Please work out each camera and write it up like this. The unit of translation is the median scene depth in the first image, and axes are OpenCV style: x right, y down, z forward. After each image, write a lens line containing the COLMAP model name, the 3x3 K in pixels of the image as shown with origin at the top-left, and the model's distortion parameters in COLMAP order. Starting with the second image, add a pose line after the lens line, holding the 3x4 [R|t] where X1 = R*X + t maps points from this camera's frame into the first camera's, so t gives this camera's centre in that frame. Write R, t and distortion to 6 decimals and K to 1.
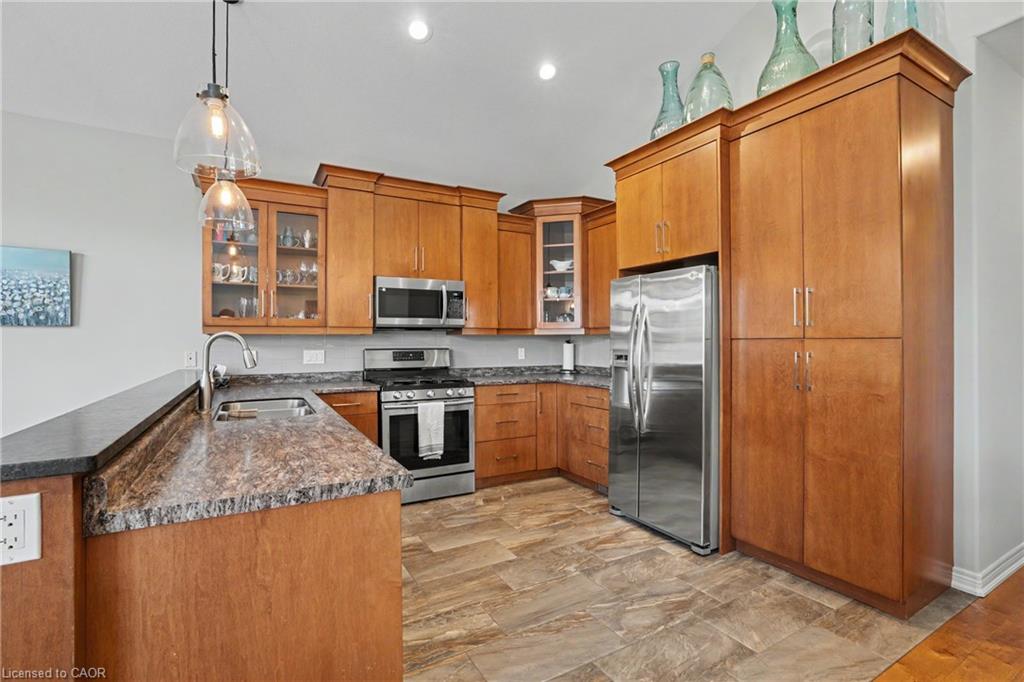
lens RADIAL K [[467.8, 0, 514.1], [0, 467.8, 340.7], [0, 0, 1]] dist [-0.033534, 0.008672]
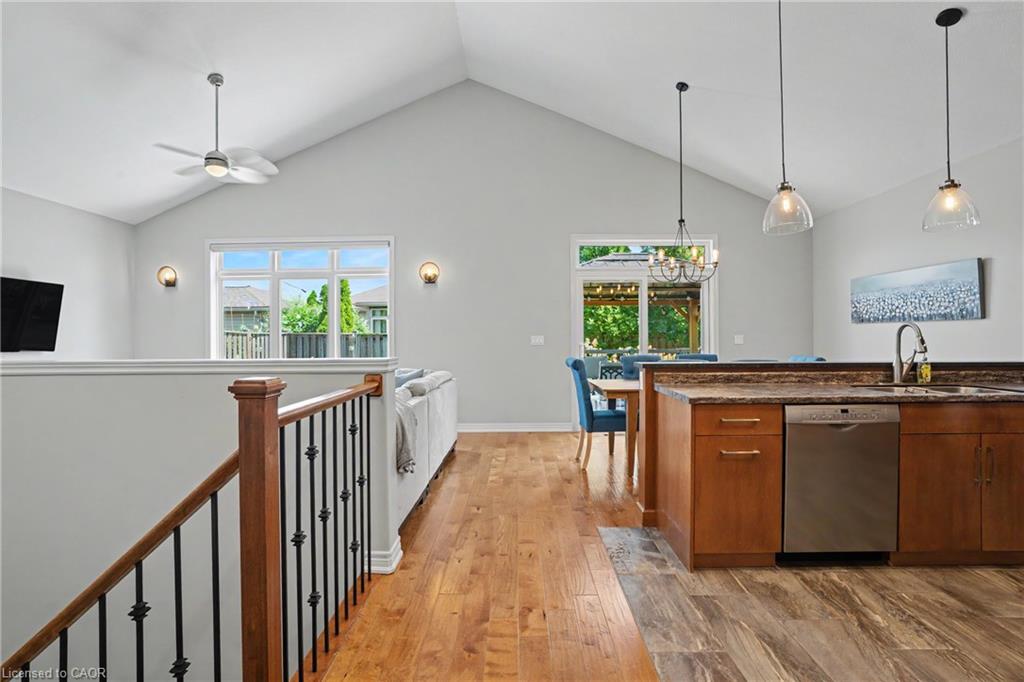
lens RADIAL K [[467.8, 0, 520.2], [0, 467.8, 331.5], [0, 0, 1]] dist [-0.033534, 0.008672]
pose [[-0.491813, -0.002732, -0.870696, 0.749559], [0.007167, 0.999948, -0.007186, 0.003158], [0.870671, -0.009775, -0.491768, 0.542162]]
